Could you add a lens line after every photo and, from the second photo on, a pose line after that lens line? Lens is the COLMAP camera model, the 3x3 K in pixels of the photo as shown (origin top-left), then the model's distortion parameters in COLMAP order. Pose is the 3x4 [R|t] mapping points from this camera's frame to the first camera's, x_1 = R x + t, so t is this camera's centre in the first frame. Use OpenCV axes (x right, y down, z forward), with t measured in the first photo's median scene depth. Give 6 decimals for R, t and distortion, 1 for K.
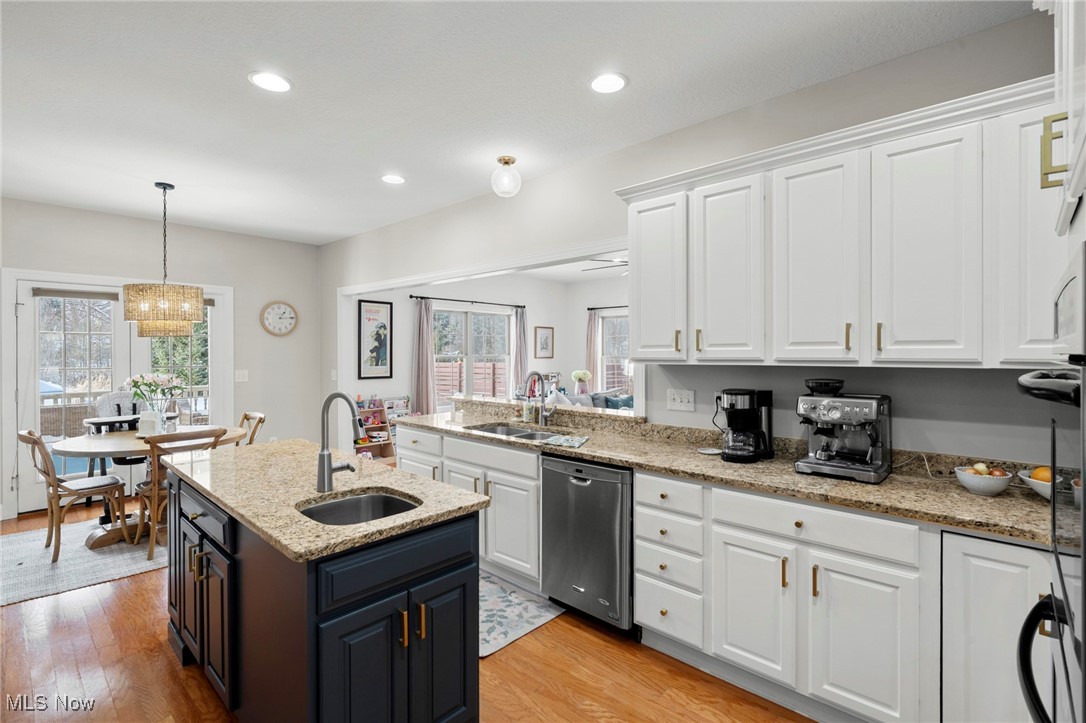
lens RADIAL K [[507.5, 0, 543.3], [0, 507.5, 353.2], [0, 0, 1]] dist [0.000861, 0.000354]
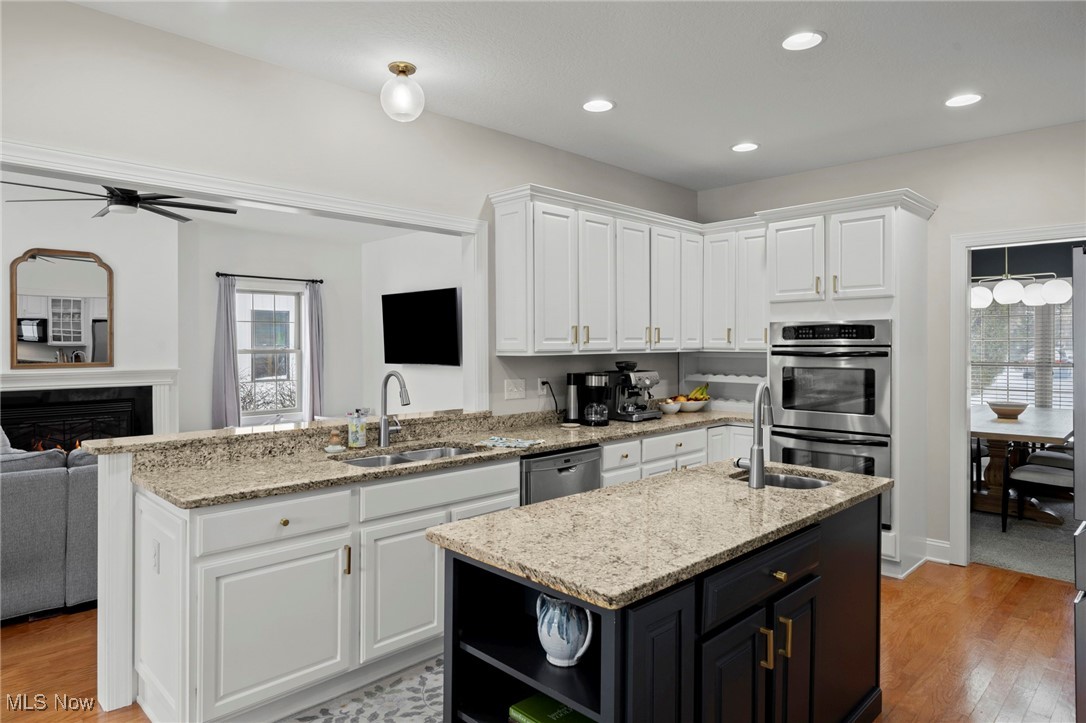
lens RADIAL K [[655.8, 0, 543.2], [0, 655.8, 350.9], [0, 0, 1]] dist [0.001930, -0.000594]
pose [[0.033284, -0.010082, 0.999395, -1.133234], [0.003464, 0.999944, 0.009972, -0.001859], [-0.999440, 0.003130, 0.033317, 0.913682]]
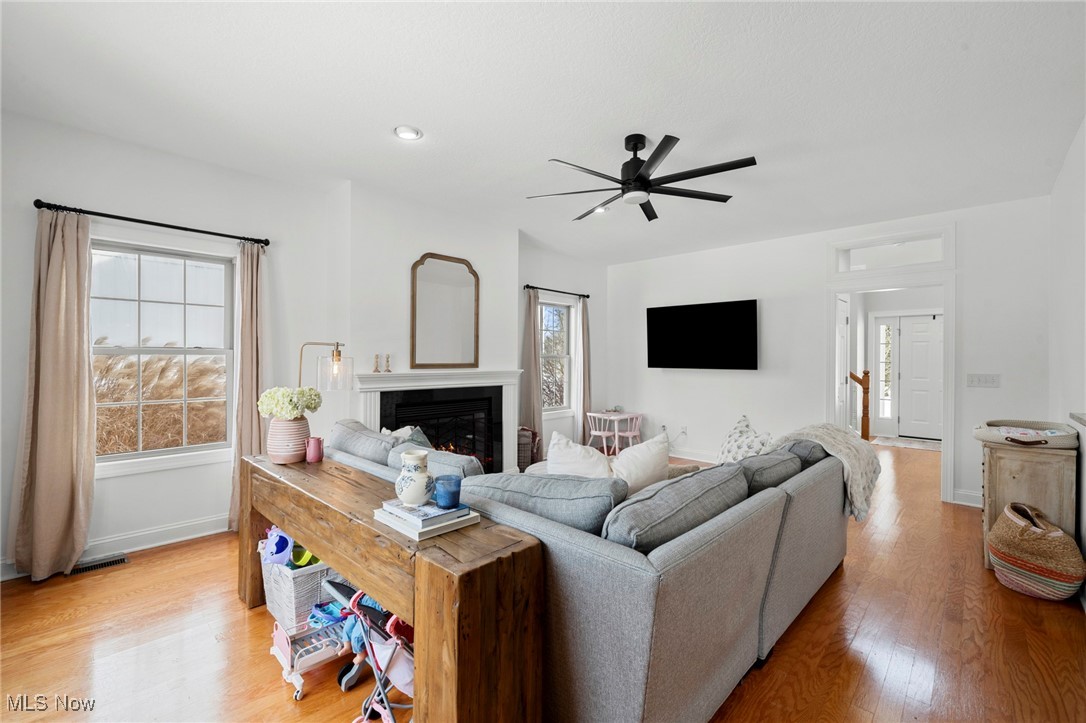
lens RADIAL K [[458.9, 0, 543.0], [0, 458.9, 361.5], [0, 0, 1]] dist [-0.001274, -0.000182]
pose [[0.010886, -0.004906, 0.999929, -0.640113], [-0.003755, 0.999981, 0.004947, 0.035762], [-0.999934, -0.003809, 0.010867, 2.136449]]
